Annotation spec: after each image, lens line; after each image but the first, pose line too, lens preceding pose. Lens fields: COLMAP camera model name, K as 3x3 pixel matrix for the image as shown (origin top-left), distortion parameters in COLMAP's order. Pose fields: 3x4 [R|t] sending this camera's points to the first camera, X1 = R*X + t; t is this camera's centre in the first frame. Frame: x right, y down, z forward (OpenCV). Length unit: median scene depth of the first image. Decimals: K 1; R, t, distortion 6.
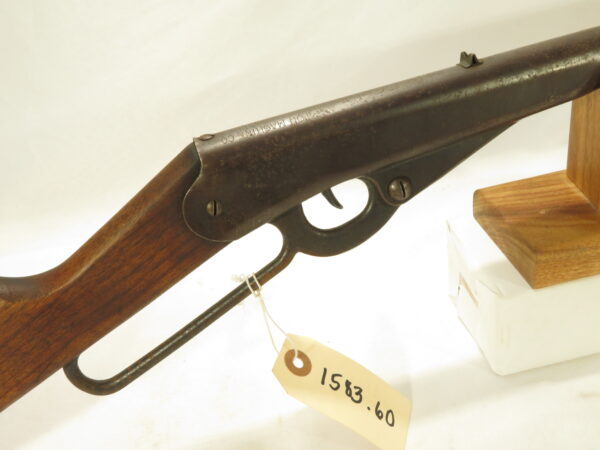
lens RADIAL K [[674.9, 0, 300.0], [0, 674.9, 225.0], [0, 0, 1]] dist [-0.024058, -0.037974]
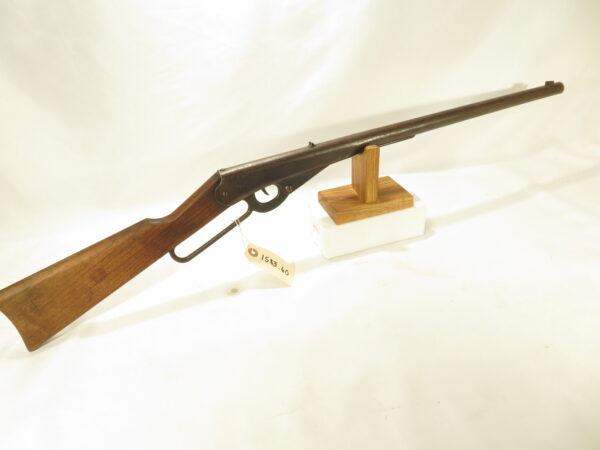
lens RADIAL K [[394.0, 0, 300.0], [0, 394.0, 225.0], [0, 0, 1]] dist [-0.002716, 0.000024]
pose [[0.989321, -0.010121, 0.145404, -0.050606], [0.010817, 0.999933, -0.003999, 0.108924], [-0.145354, 0.005529, 0.989364, -0.669830]]
